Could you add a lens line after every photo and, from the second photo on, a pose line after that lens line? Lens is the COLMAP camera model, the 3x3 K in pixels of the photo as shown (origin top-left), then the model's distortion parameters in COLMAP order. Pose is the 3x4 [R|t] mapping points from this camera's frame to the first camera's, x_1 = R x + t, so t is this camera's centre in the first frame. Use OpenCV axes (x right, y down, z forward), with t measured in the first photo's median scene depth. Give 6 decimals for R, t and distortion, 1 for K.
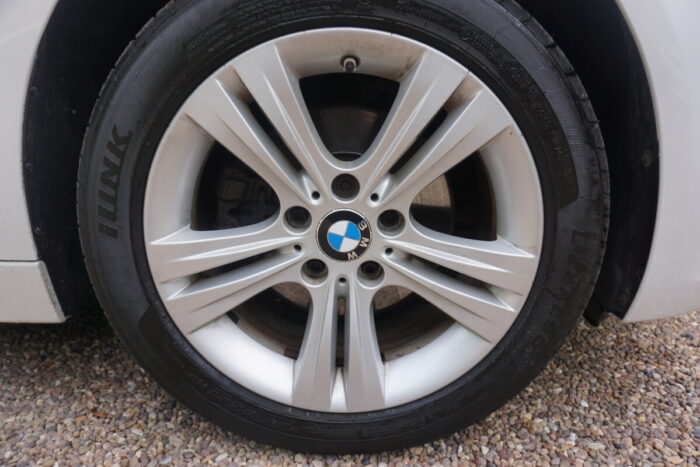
lens RADIAL K [[473.3, 0, 351.1], [0, 473.3, 235.2], [0, 0, 1]] dist [-0.034544, 0.026141]
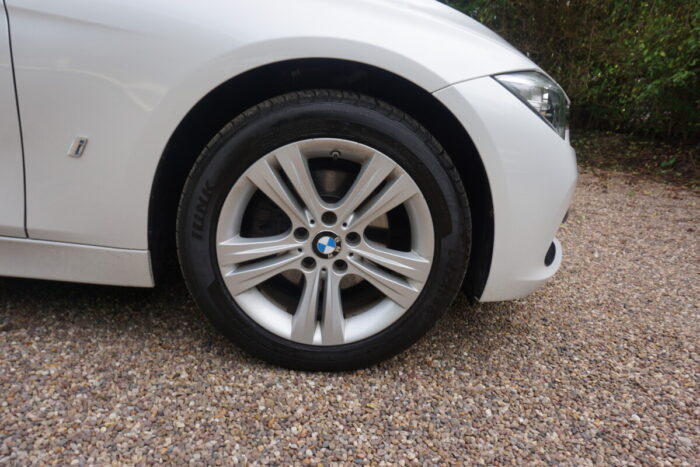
lens RADIAL K [[473.3, 0, 348.9], [0, 473.3, 240.6], [0, 0, 1]] dist [-0.034544, 0.026141]
pose [[0.996026, 0.054255, 0.070630, -0.057573], [-0.055528, 0.998326, 0.016190, -0.048998], [-0.069634, -0.020047, 0.997371, -0.787318]]
